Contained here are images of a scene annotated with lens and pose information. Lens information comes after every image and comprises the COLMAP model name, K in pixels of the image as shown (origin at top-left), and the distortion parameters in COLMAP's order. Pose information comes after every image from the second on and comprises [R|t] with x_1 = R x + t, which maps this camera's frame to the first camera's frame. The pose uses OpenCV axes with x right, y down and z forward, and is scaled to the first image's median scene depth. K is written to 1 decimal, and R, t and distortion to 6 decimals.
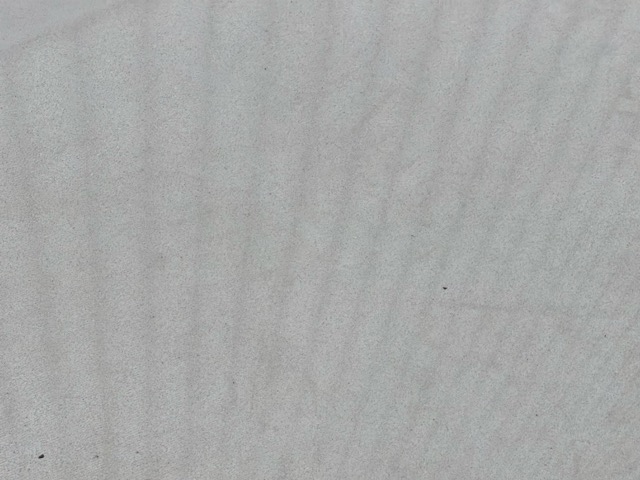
lens RADIAL K [[3743.8, 0, 319.5], [0, 3743.8, 240.0], [0, 0, 1]] dist [0.331213, 0.000000]
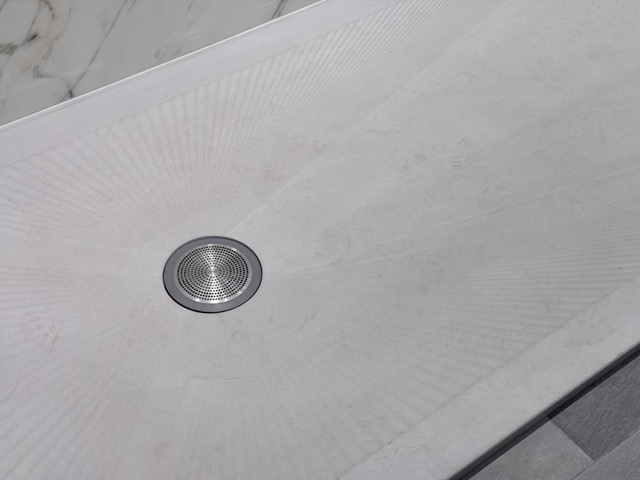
lens RADIAL K [[913.9, 0, 313.4], [0, 913.9, 241.0], [0, 0, 1]] dist [0.027559, 0.000000]
pose [[0.994377, -0.062927, 0.085179, 0.015118], [0.029369, 0.936630, 0.349086, -0.317029], [-0.101748, -0.344621, 0.933211, -0.342098]]
